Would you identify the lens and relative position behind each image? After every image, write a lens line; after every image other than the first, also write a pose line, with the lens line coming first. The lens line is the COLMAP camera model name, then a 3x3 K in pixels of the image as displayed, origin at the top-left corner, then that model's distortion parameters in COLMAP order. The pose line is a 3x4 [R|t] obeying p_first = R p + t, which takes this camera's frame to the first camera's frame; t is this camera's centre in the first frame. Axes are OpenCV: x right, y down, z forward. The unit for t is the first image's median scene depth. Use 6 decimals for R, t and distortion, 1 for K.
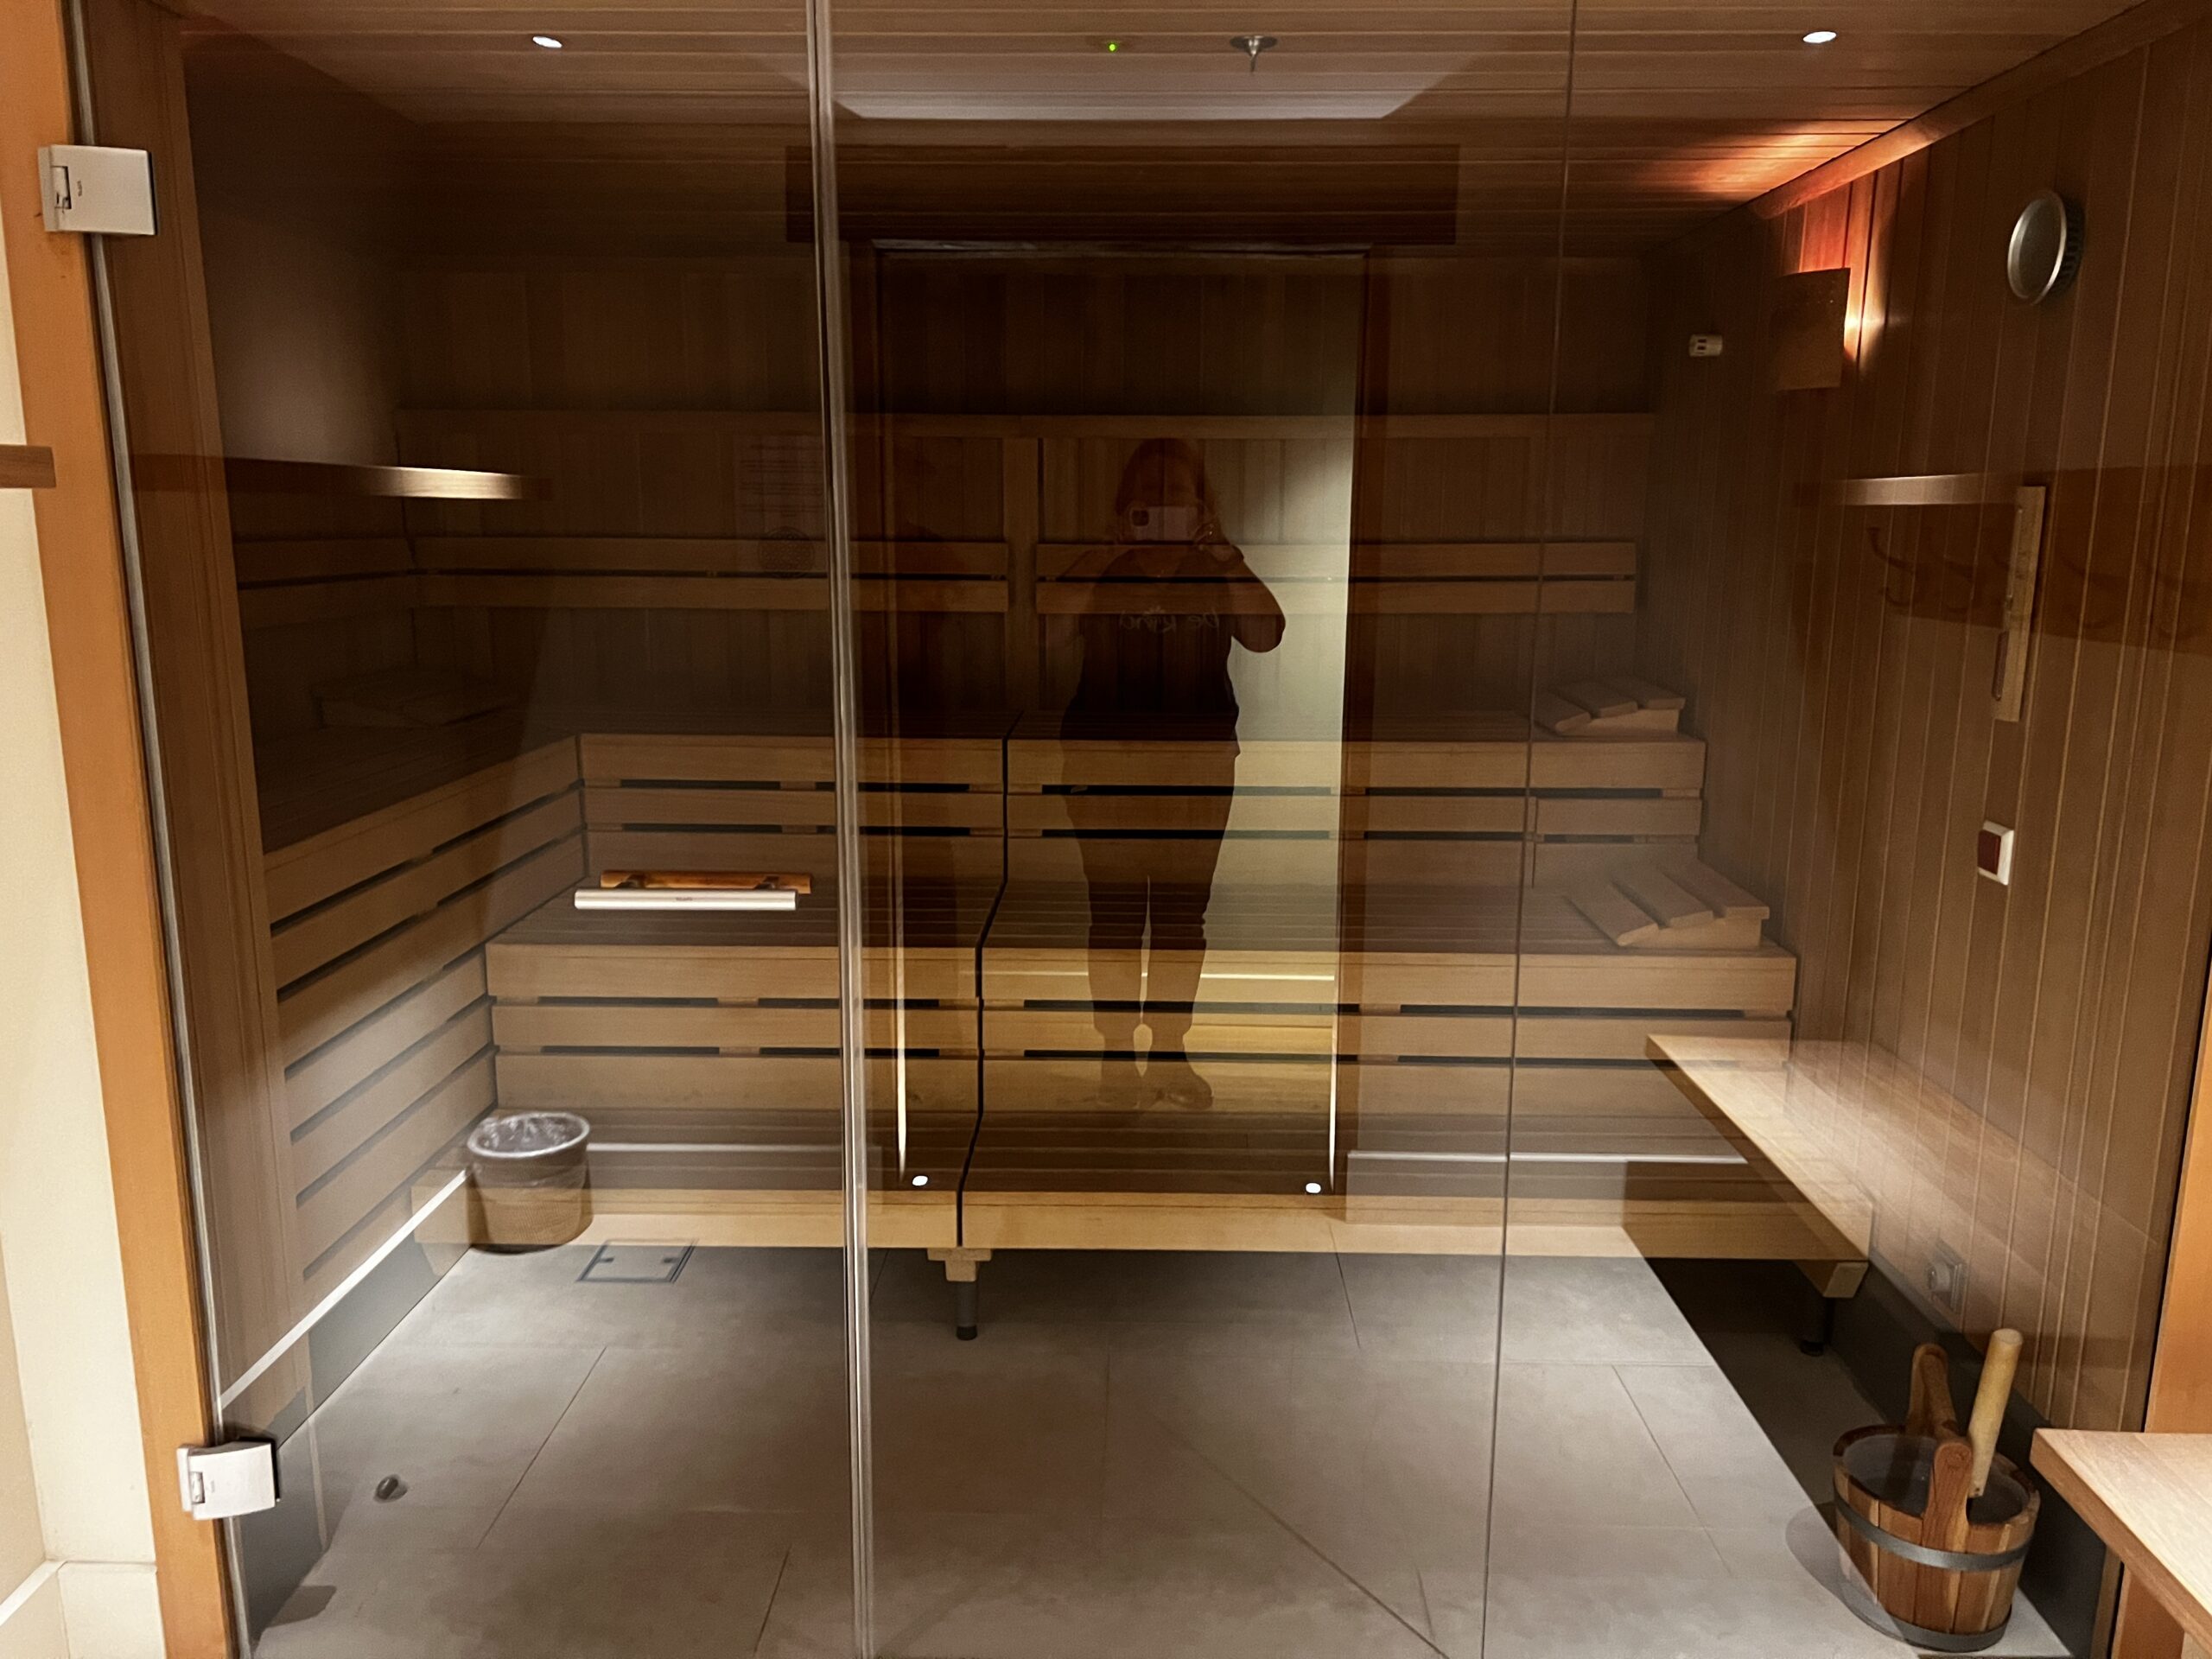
lens RADIAL K [[1683.6, 0, 1107.3], [0, 1683.6, 841.9], [0, 0, 1]] dist [-0.023909, -0.001325]
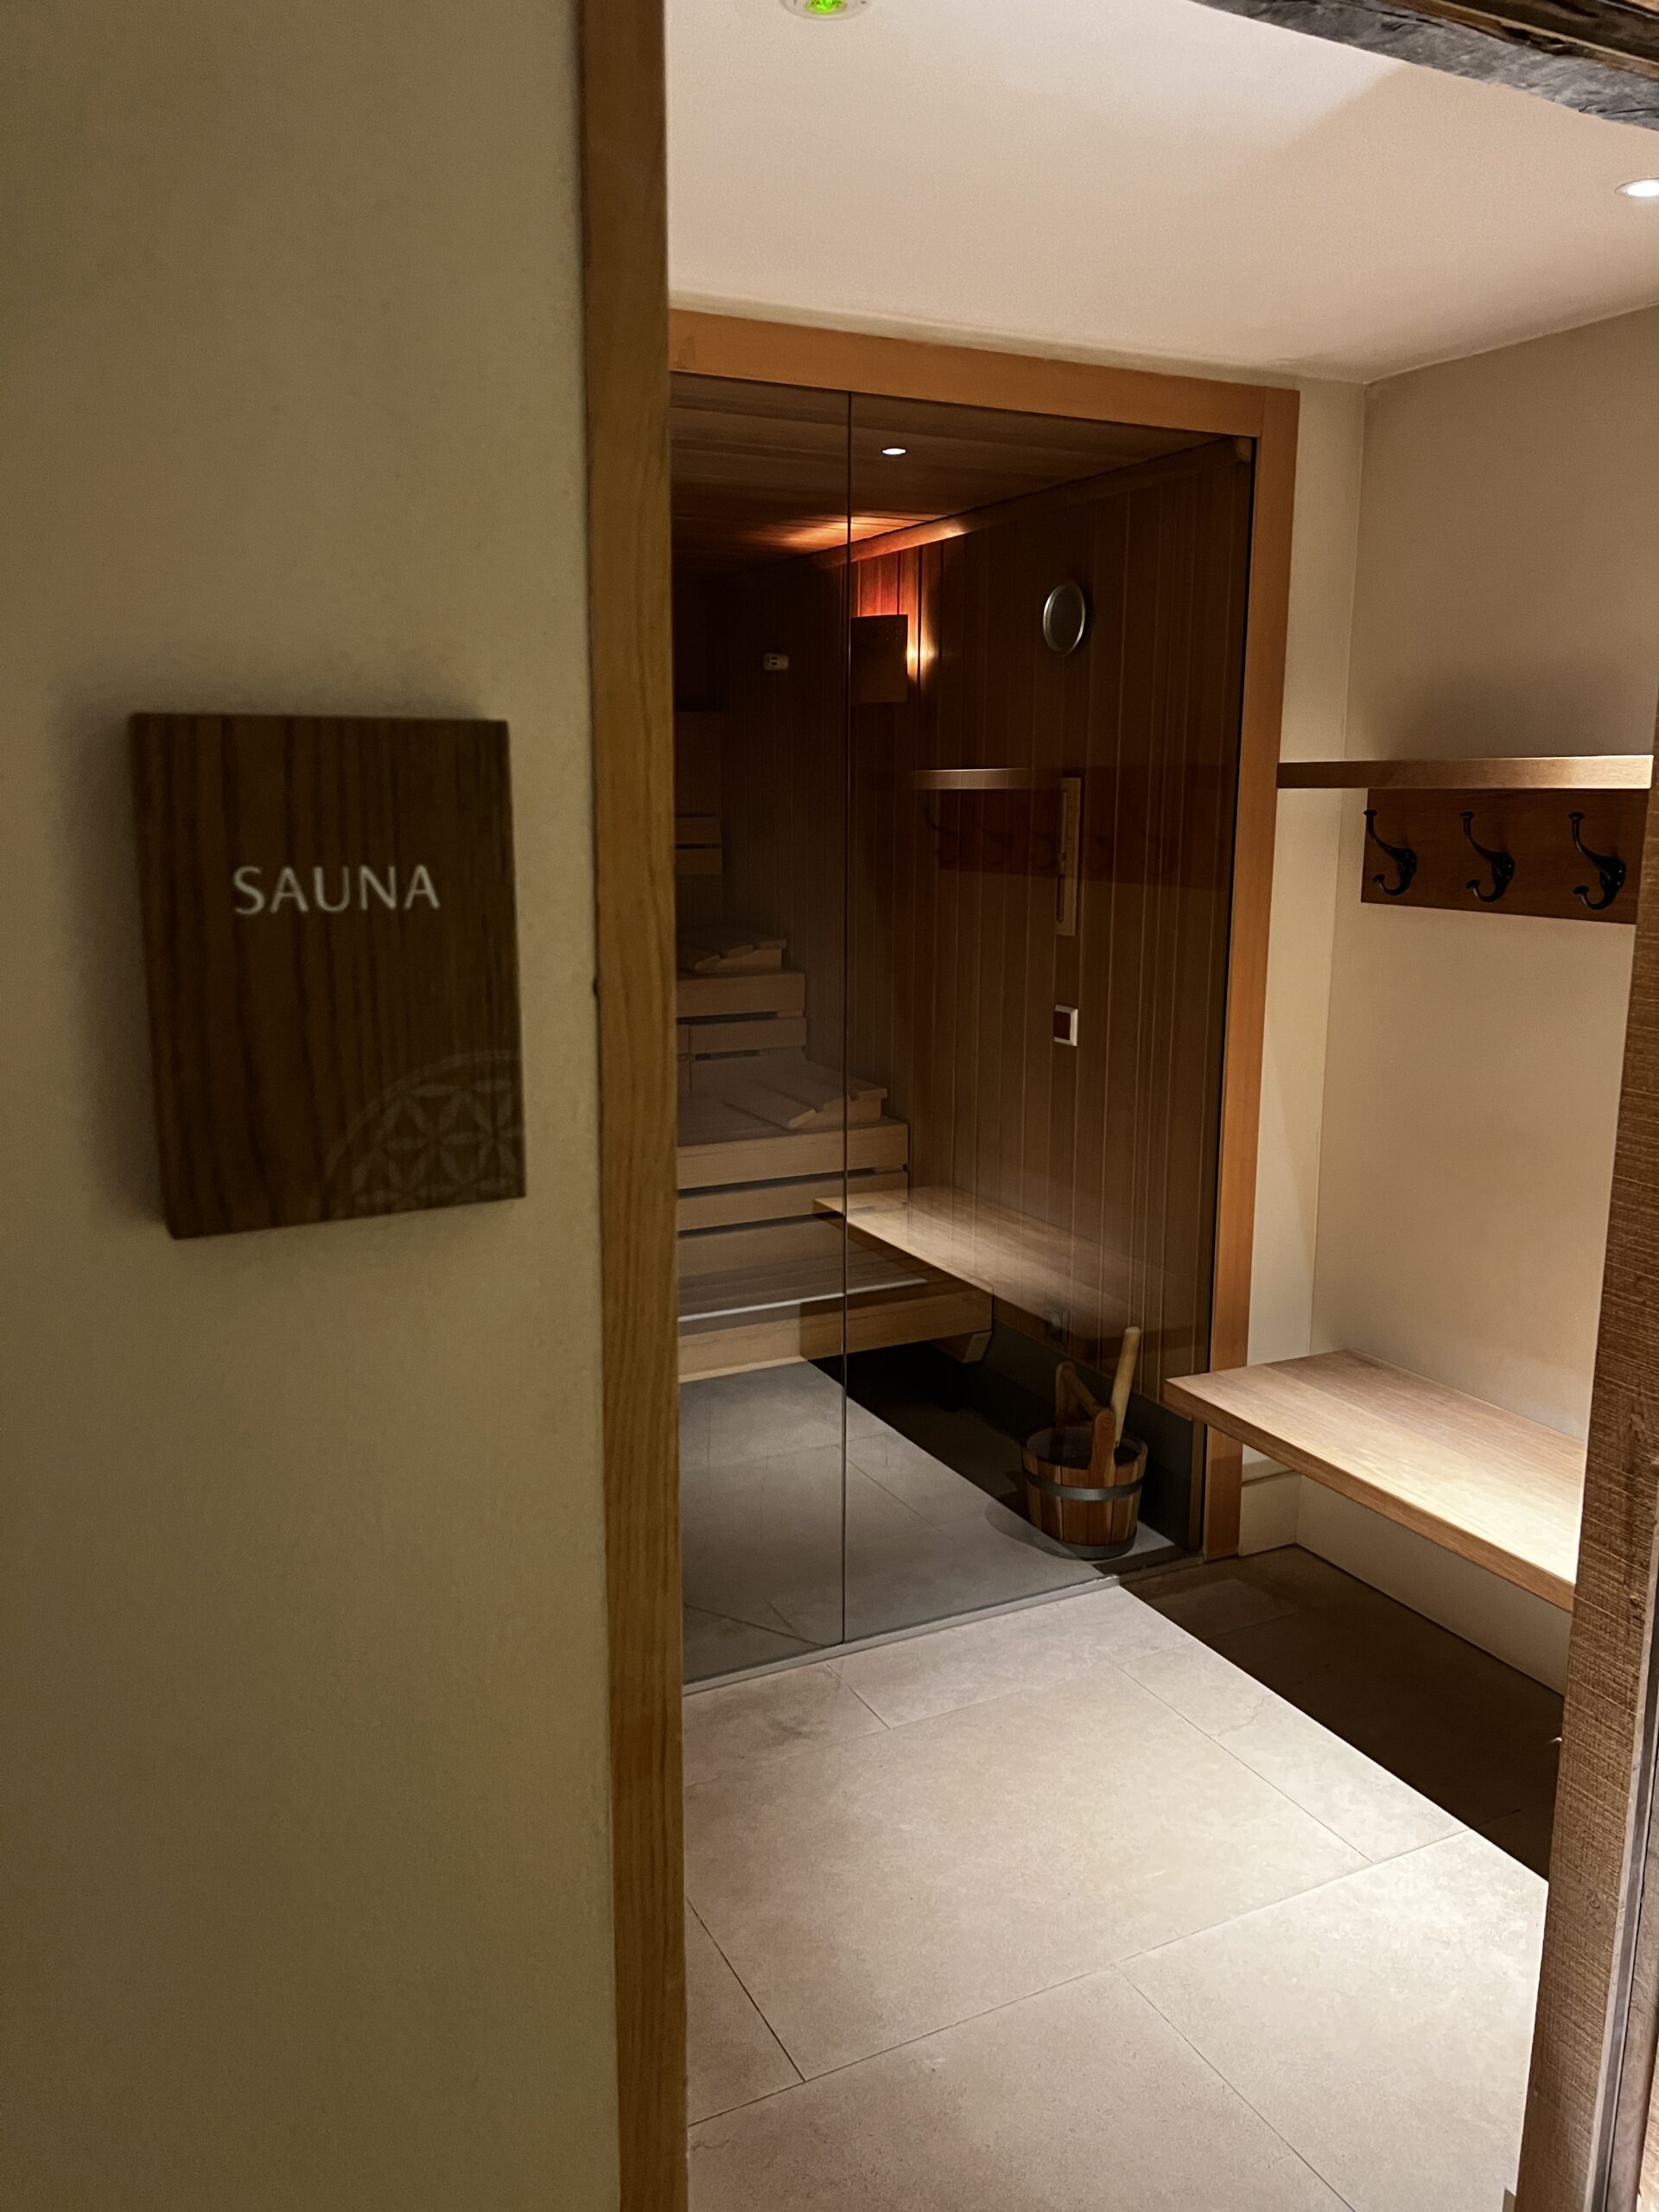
lens RADIAL K [[1656.4, 0, 820.3], [0, 1656.4, 1100.5], [0, 0, 1]] dist [0.020923, -0.034530]
pose [[0.882616, -0.093506, 0.460701, -0.292535], [0.096438, 0.995190, 0.017230, 0.022542], [-0.460096, 0.029222, 0.887388, -0.168663]]
